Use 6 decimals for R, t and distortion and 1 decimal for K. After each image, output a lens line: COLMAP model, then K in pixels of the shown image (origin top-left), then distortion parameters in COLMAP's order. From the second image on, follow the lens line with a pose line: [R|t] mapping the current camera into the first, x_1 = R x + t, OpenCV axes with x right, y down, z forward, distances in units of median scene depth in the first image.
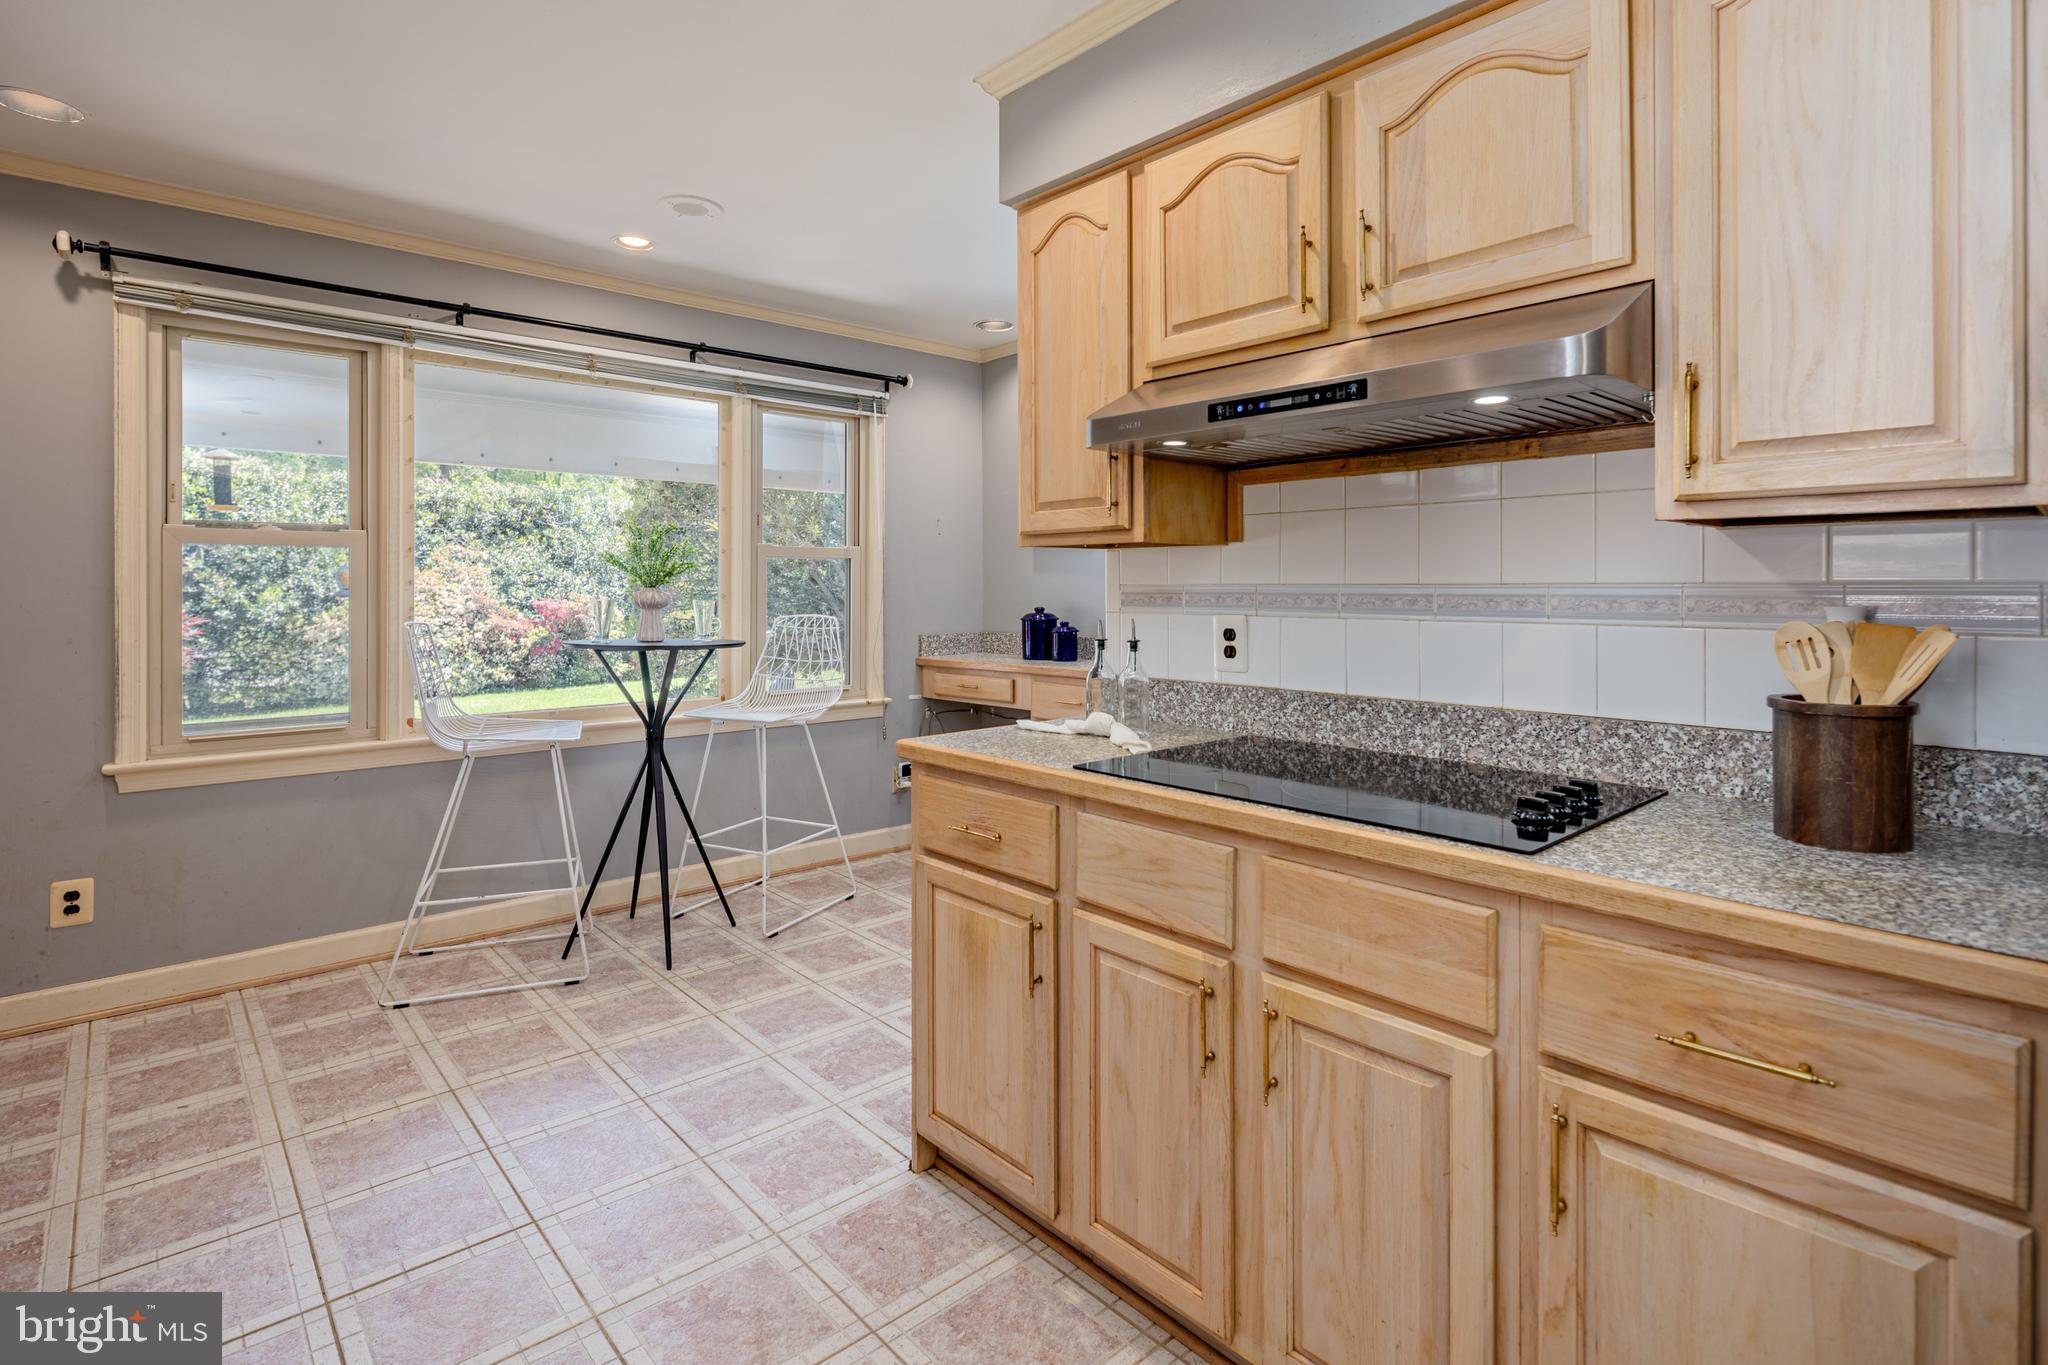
lens RADIAL K [[995.2, 0, 1015.5], [0, 995.2, 587.7], [0, 0, 1]] dist [0.008994, -0.007585]
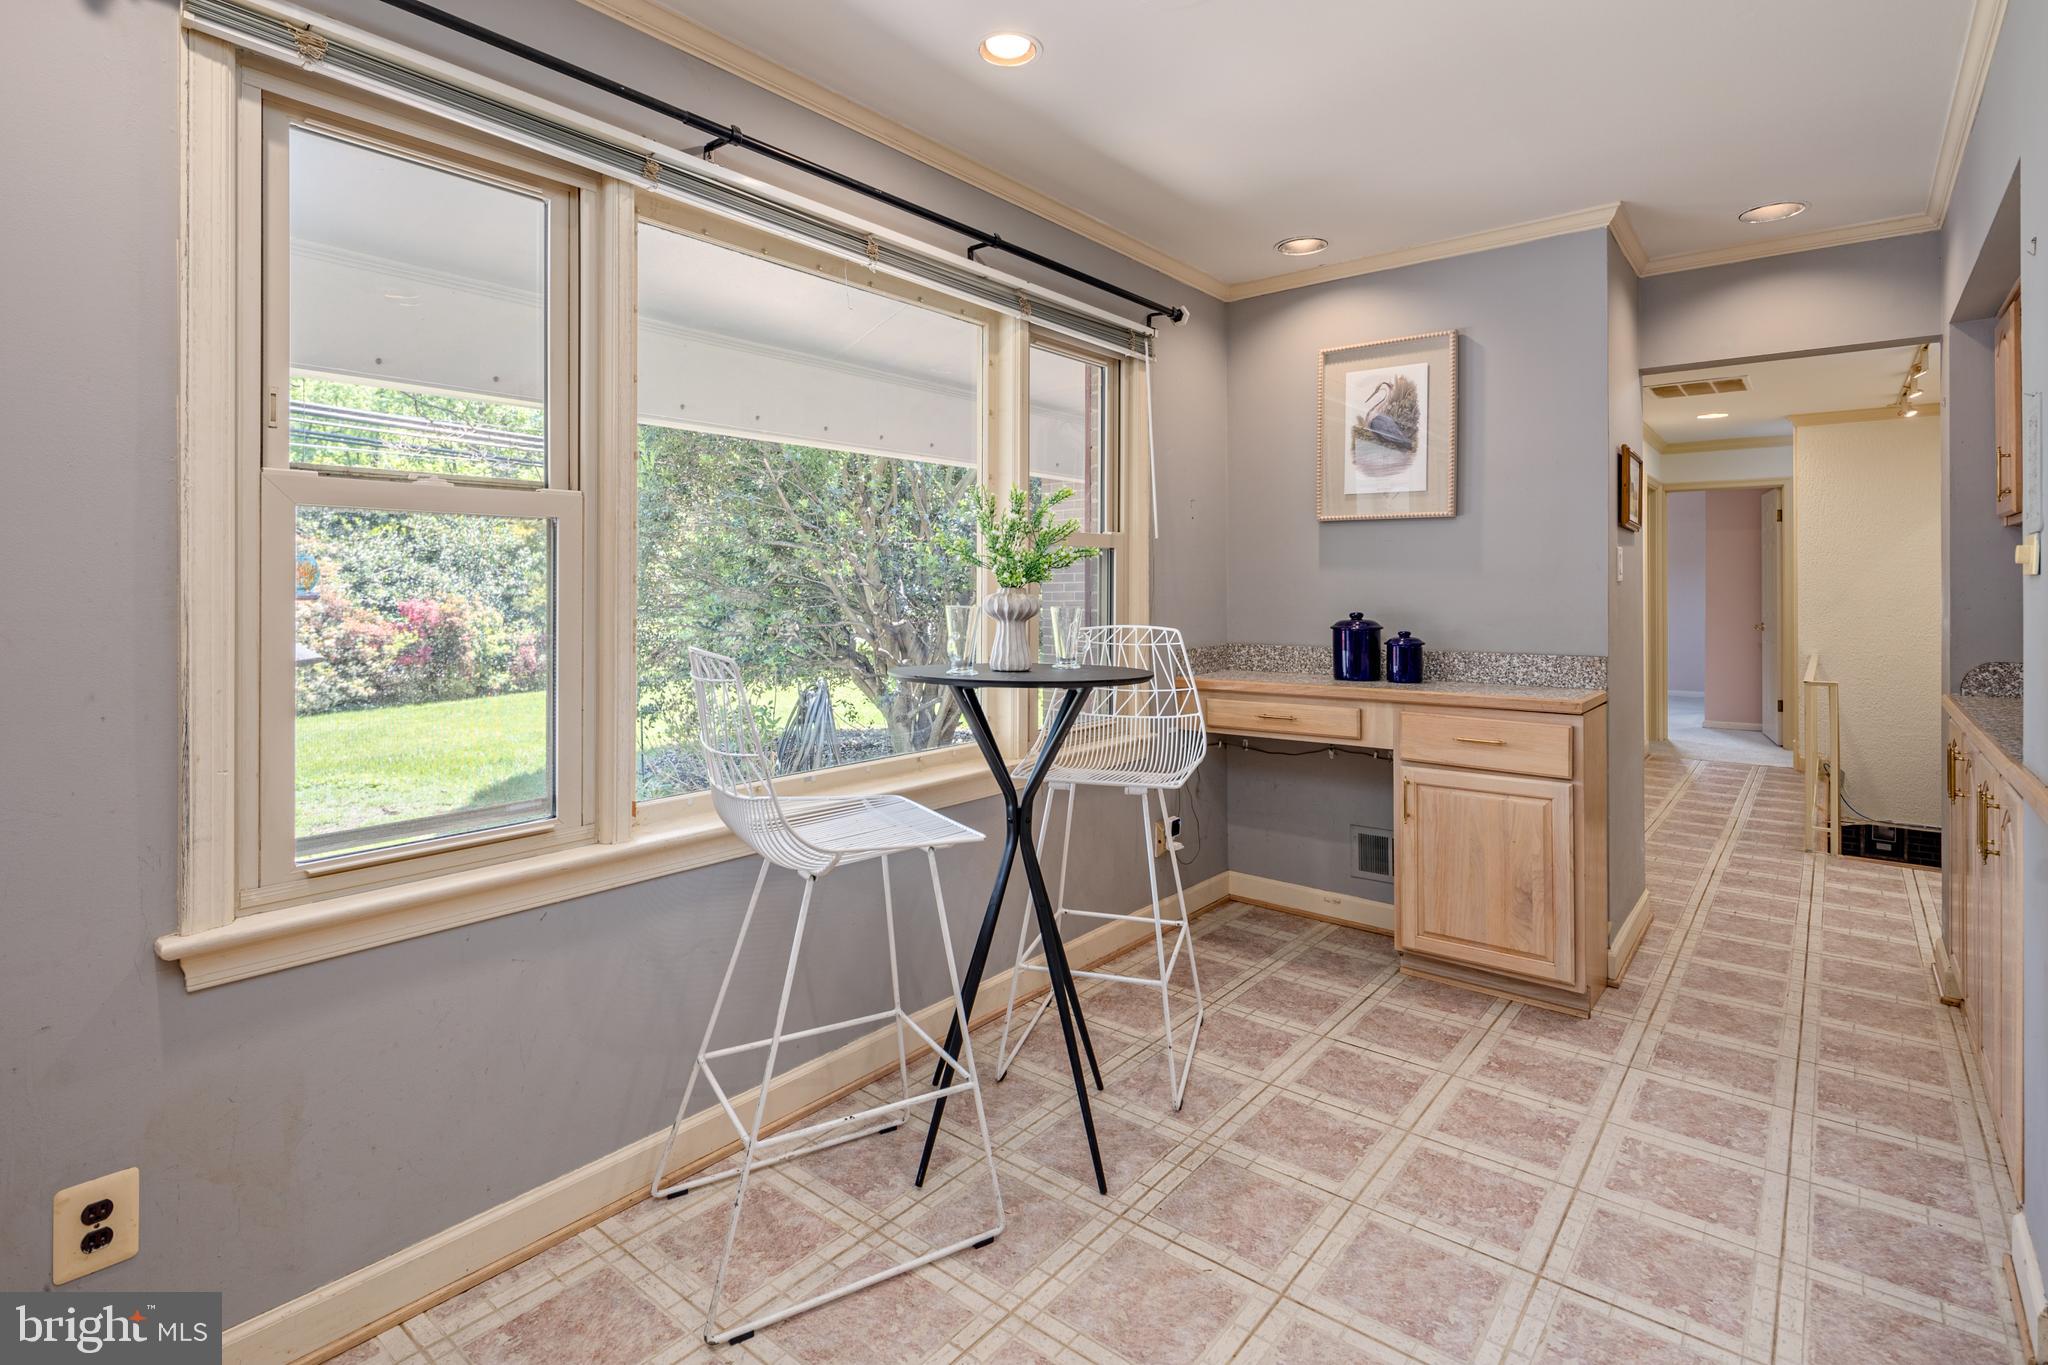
lens RADIAL K [[995.2, 0, 1016.2], [0, 995.2, 586.0], [0, 0, 1]] dist [0.008994, -0.007585]
pose [[0.987842, 0.000426, 0.155458, -0.485988], [-0.000362, 1.000000, -0.000441, -0.000935], [-0.155458, 0.000379, 0.987842, 0.374336]]
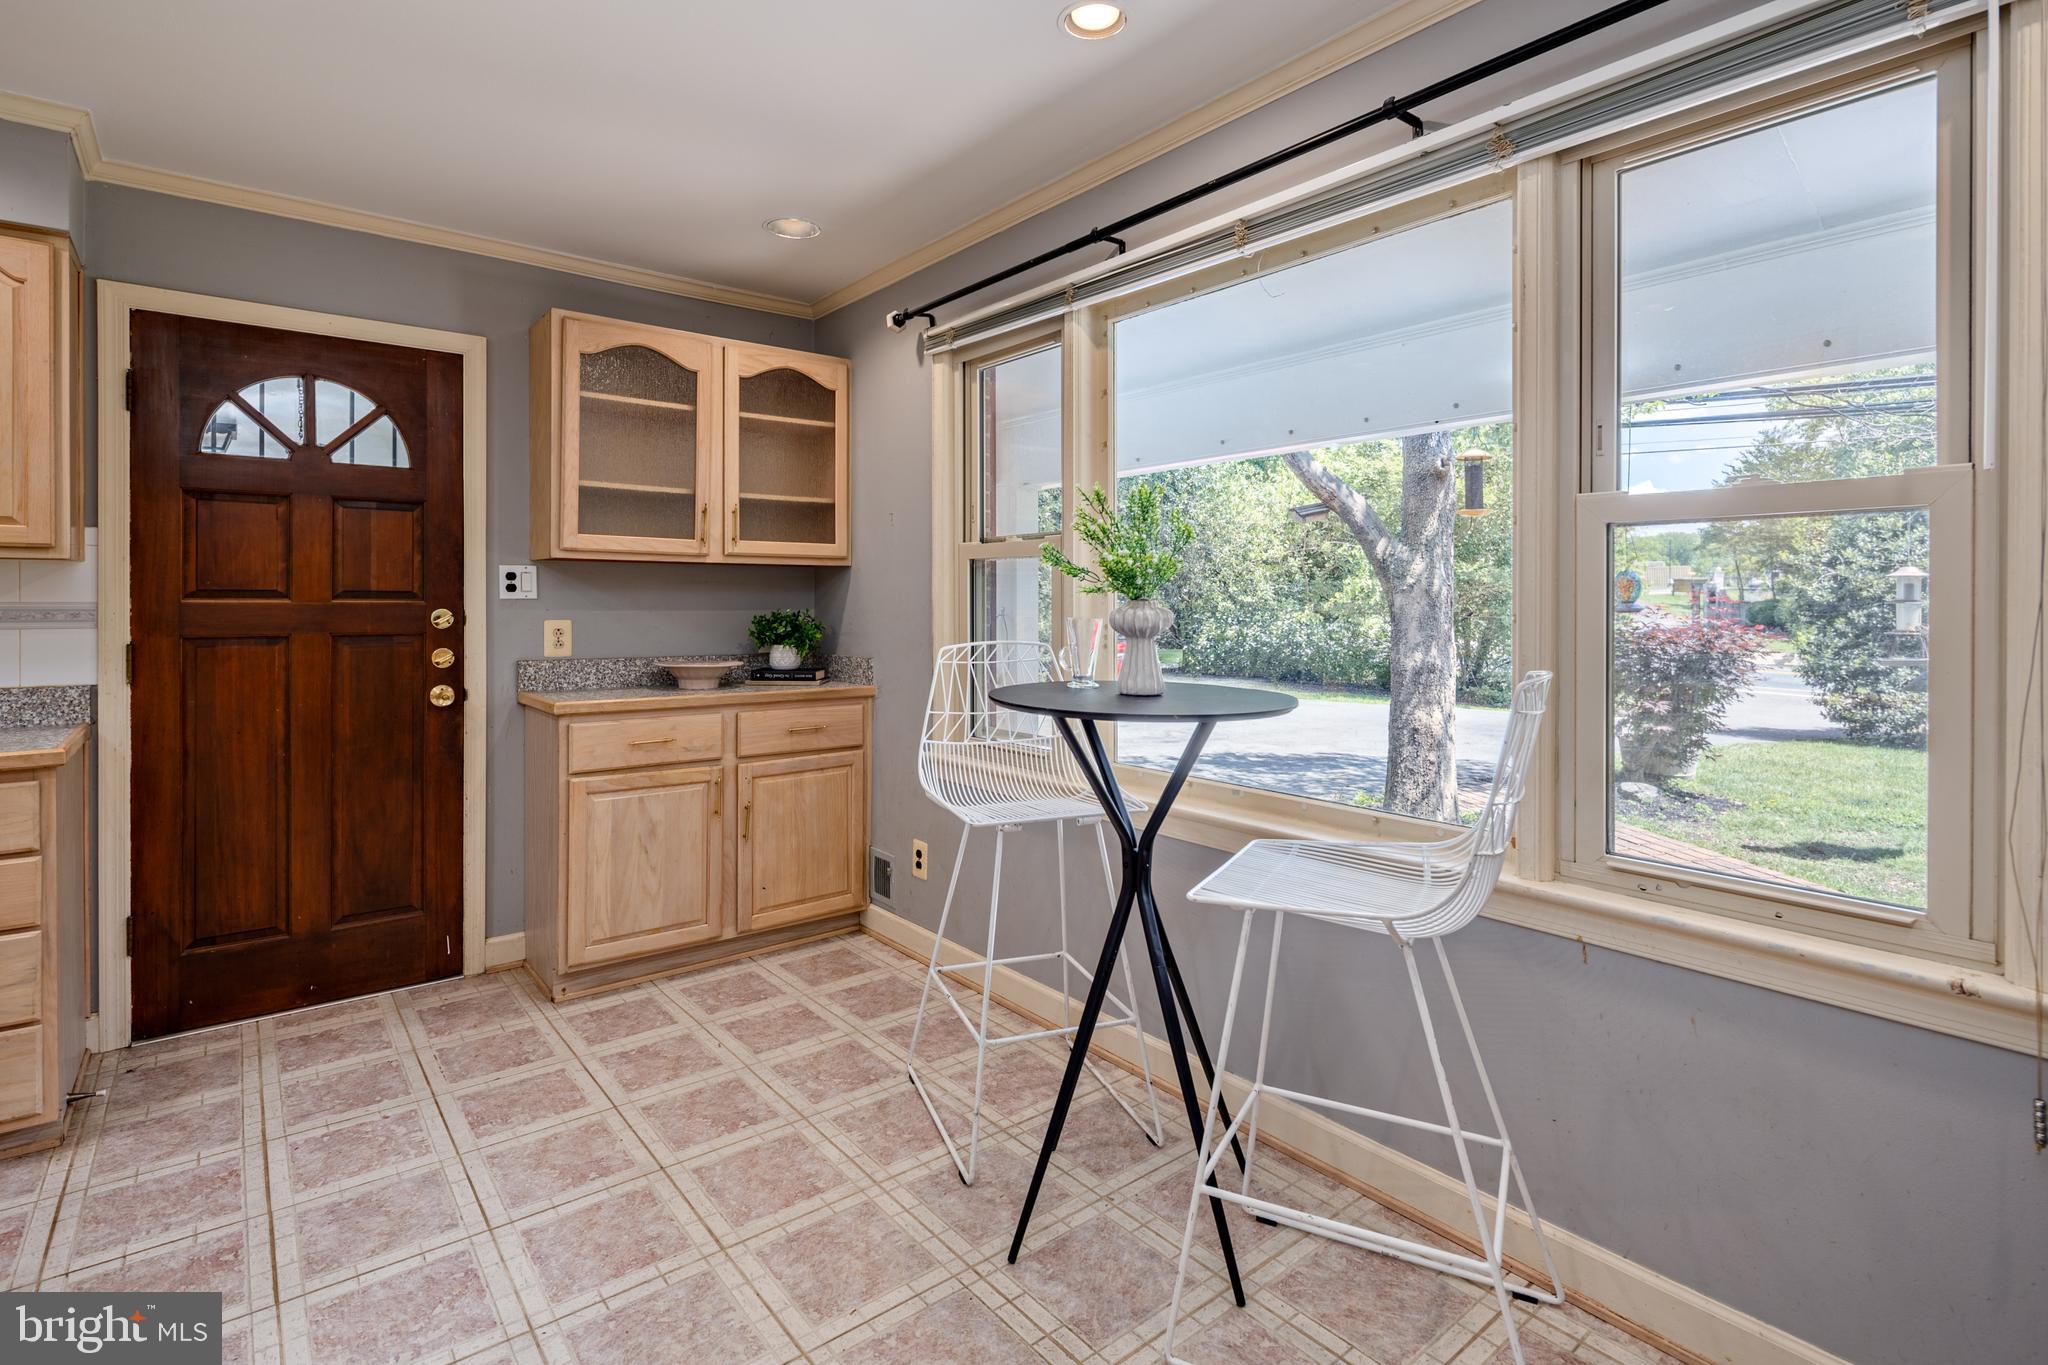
lens RADIAL K [[995.2, 0, 1013.8], [0, 995.2, 607.3], [0, 0, 1]] dist [0.008994, -0.007585]
pose [[-0.057313, 0.007068, -0.998331, 0.220000], [0.000696, 0.999975, 0.007039, -0.000487], [0.998356, -0.000291, -0.057317, 1.005249]]
